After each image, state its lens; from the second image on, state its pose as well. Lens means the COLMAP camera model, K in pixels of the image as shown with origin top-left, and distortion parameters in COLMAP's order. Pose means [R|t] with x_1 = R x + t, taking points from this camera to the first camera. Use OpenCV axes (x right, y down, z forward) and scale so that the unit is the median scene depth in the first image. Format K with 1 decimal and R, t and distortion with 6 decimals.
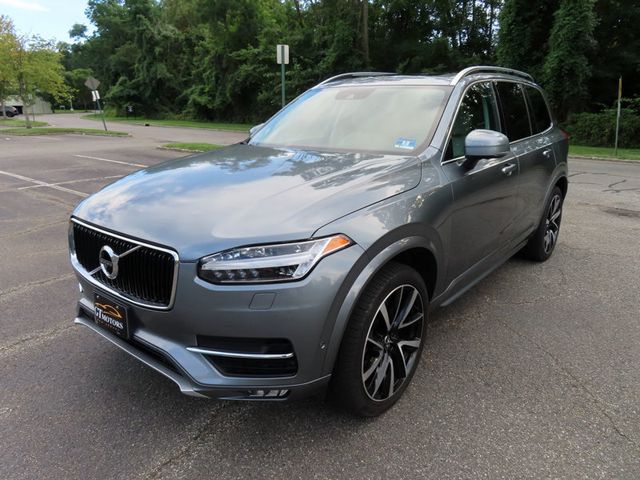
lens RADIAL K [[461.8, 0, 318.4], [0, 461.8, 240.3], [0, 0, 1]] dist [-0.017242, 0.014706]
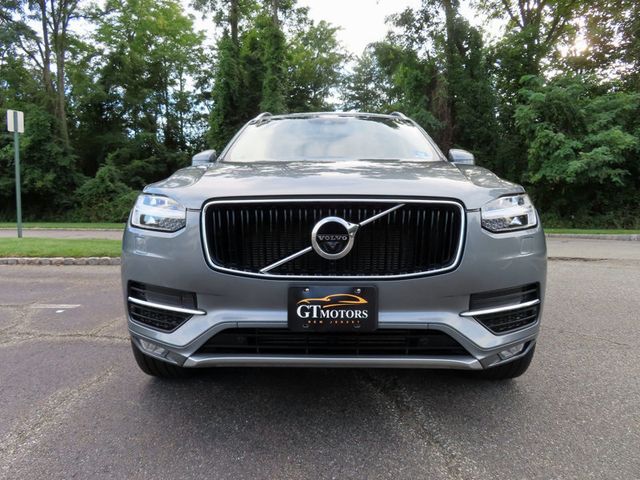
lens RADIAL K [[461.8, 0, 317.4], [0, 461.8, 241.1], [0, 0, 1]] dist [-0.017242, 0.014706]
pose [[0.787496, -0.044788, 0.614690, -0.117974], [0.171097, 0.974041, -0.148226, 0.020332], [-0.592094, 0.221899, 0.774717, 0.049647]]
